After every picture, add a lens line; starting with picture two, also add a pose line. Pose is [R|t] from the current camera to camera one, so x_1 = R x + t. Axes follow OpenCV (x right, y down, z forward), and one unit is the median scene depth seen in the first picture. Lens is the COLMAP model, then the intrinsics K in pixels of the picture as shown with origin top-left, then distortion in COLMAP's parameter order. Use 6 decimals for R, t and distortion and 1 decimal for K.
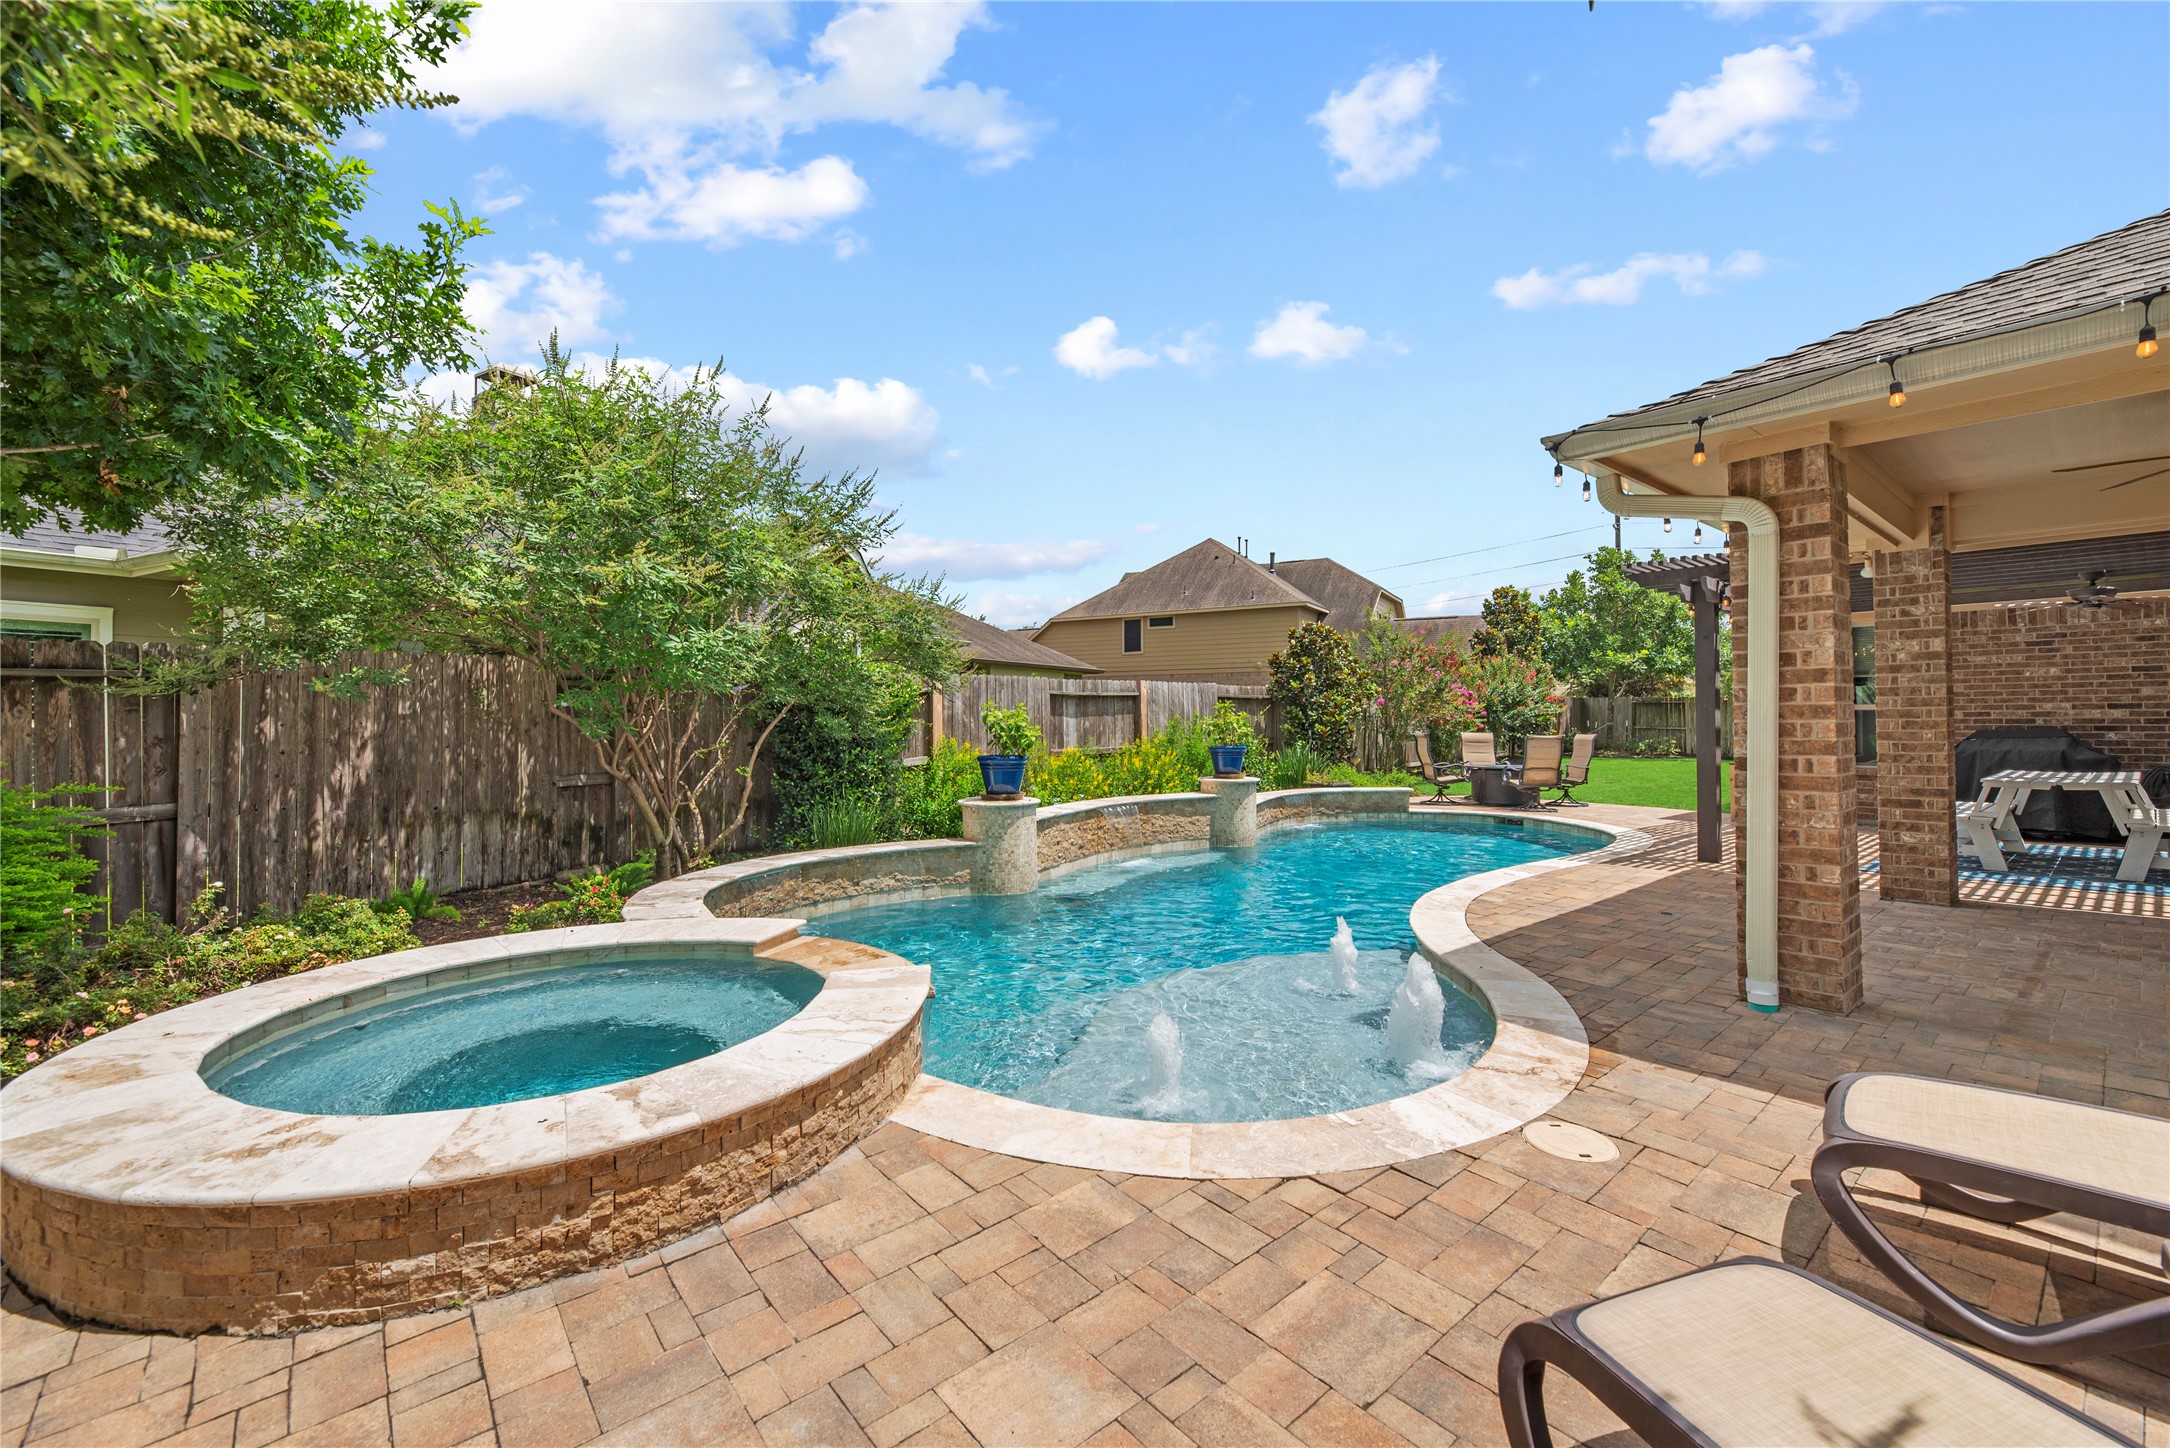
lens RADIAL K [[893.7, 0, 1081.6], [0, 893.7, 705.4], [0, 0, 1]] dist [-0.001534, -0.000457]
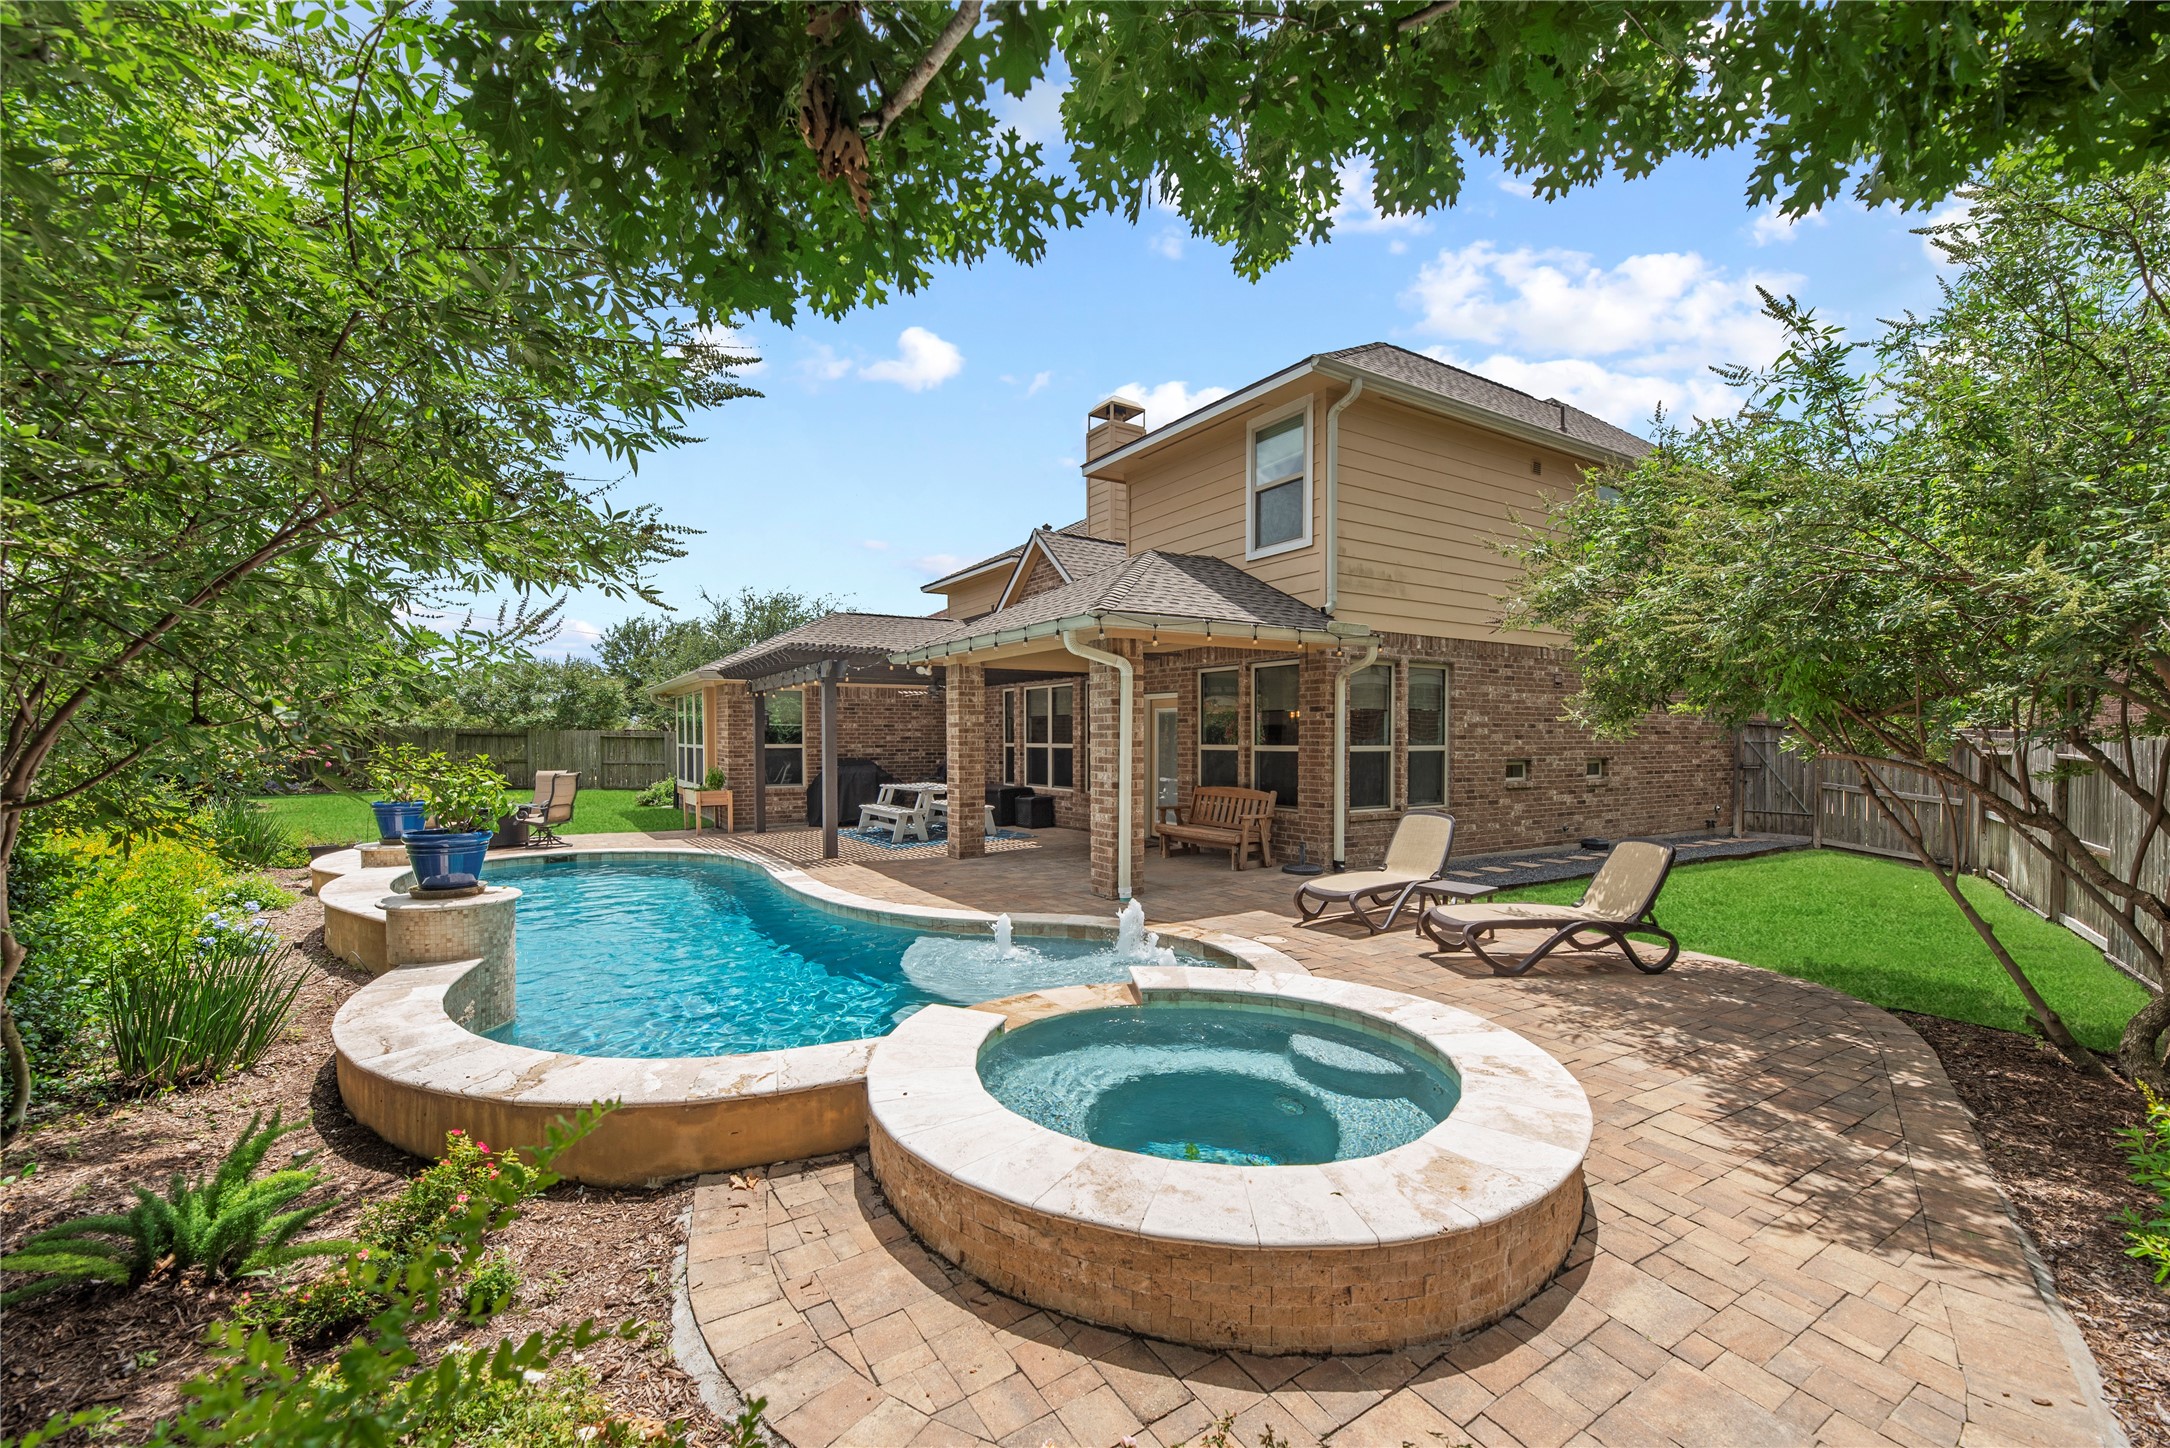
lens RADIAL K [[904.3, 0, 1080.6], [0, 904.3, 761.2], [0, 0, 1]] dist [-0.011585, -0.000012]
pose [[0.135388, -0.021553, 0.990558, -1.340677], [-0.013033, 0.999638, 0.023531, -0.038674], [-0.990707, -0.016096, 0.135058, 0.801700]]
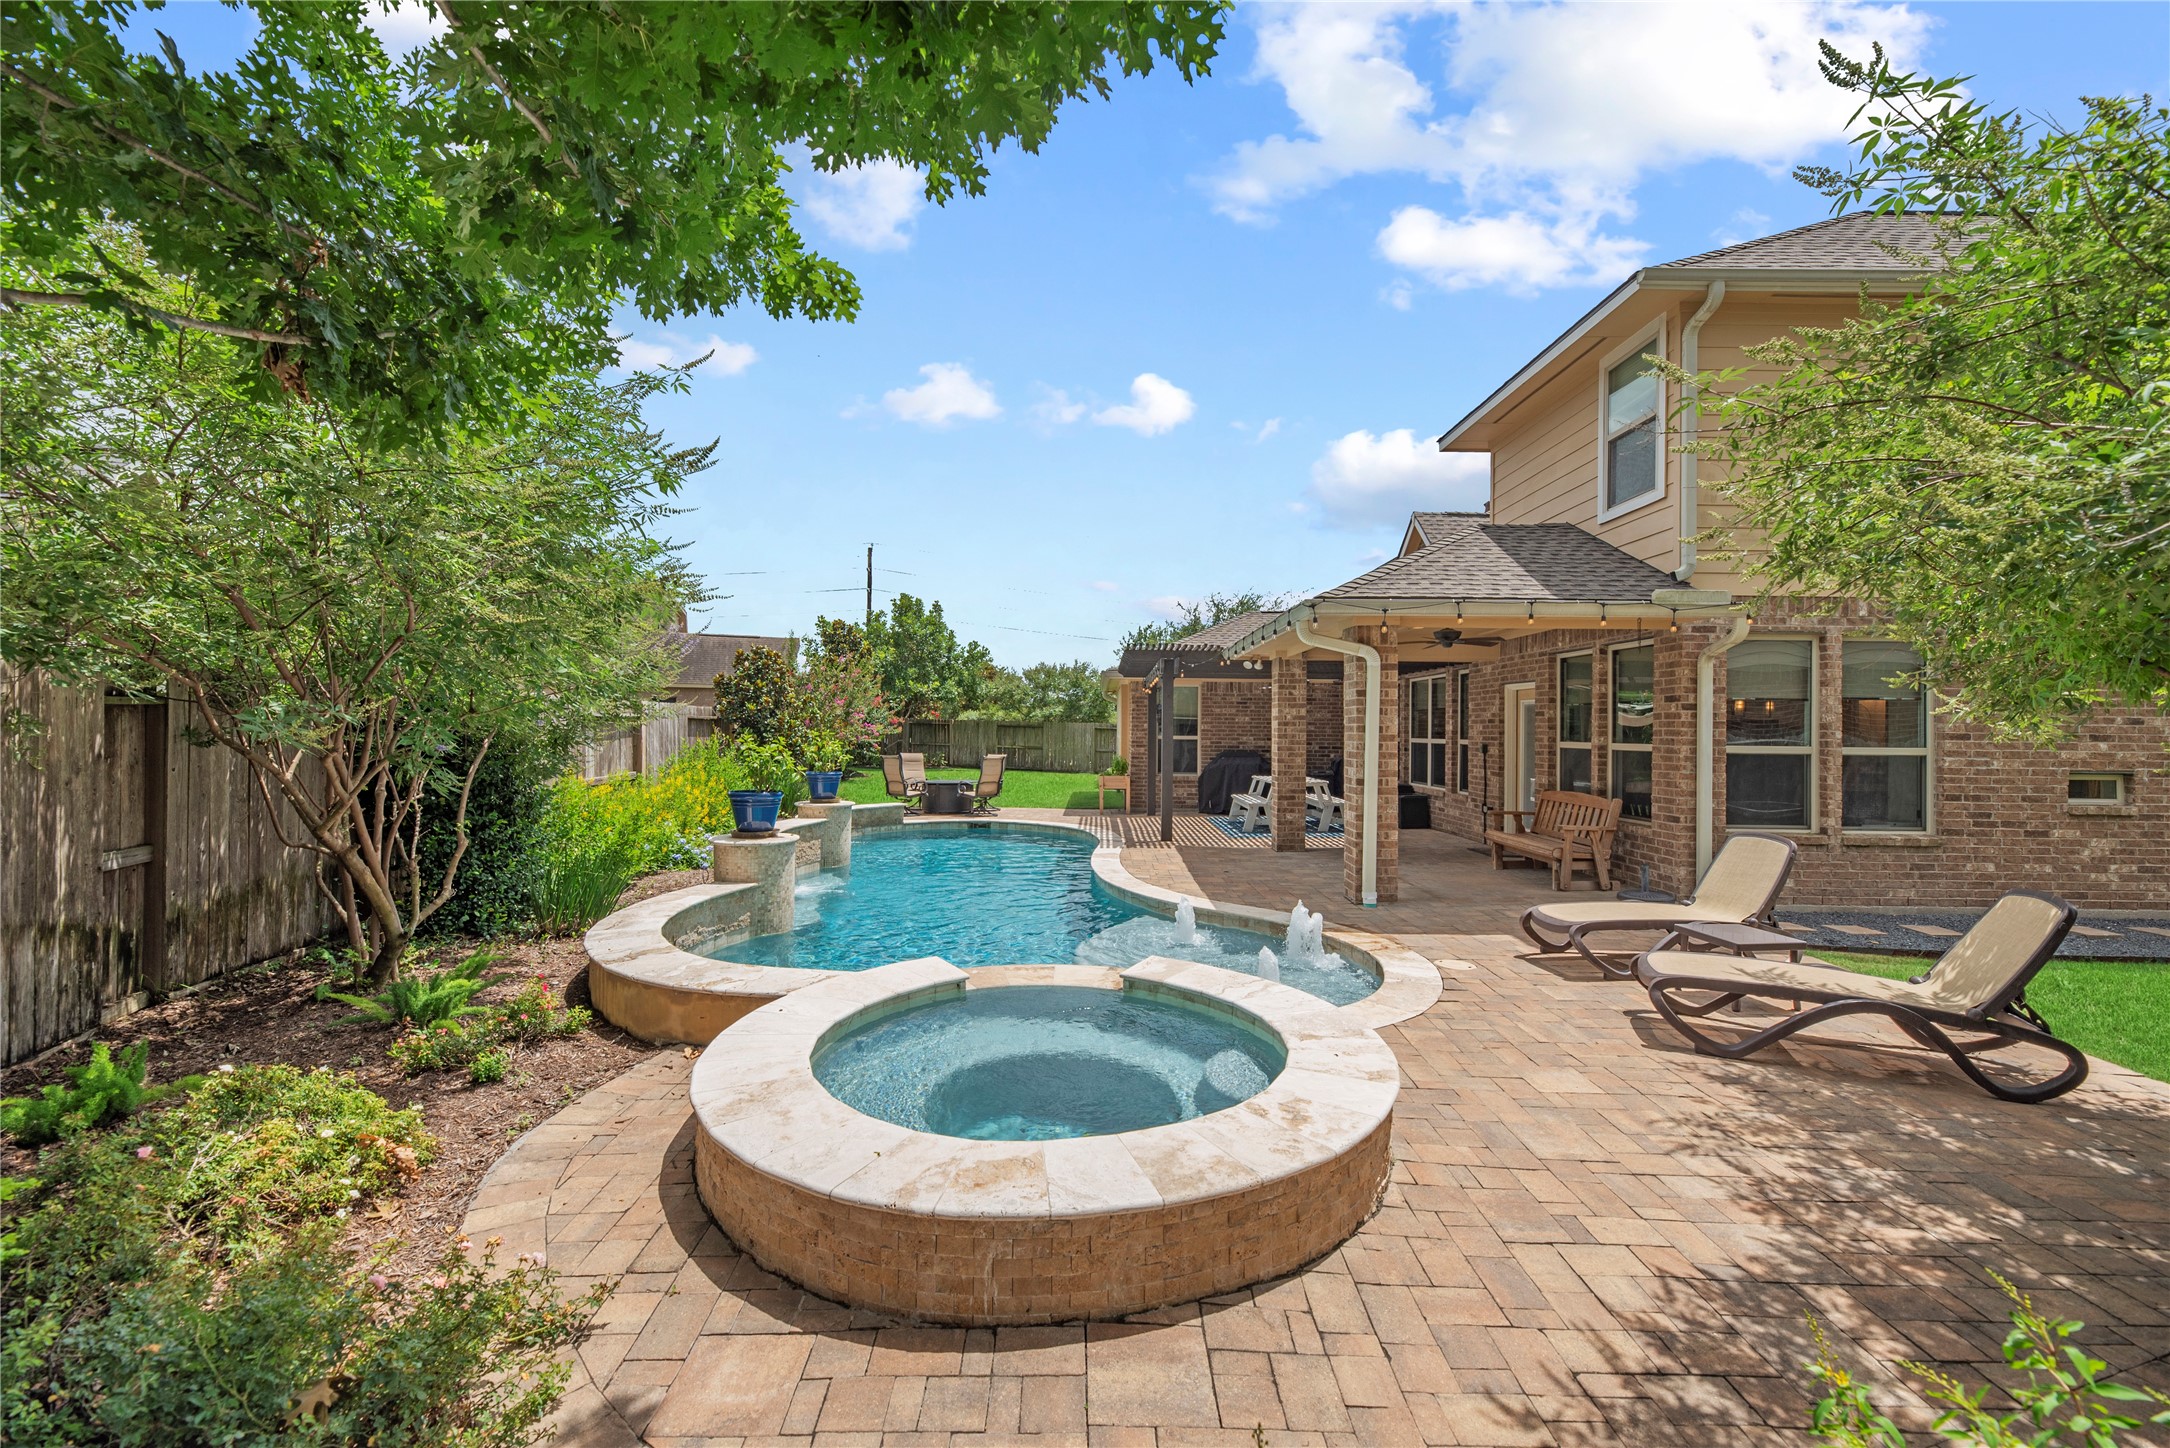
lens RADIAL K [[894.0, 0, 1088.9], [0, 894.0, 719.4], [0, 0, 1]] dist [0.001979, 0.000177]
pose [[0.649020, 0.019843, 0.760512, -1.121614], [-0.023073, 0.999713, -0.006393, -0.044335], [-0.760421, -0.013398, 0.649292, 0.191774]]
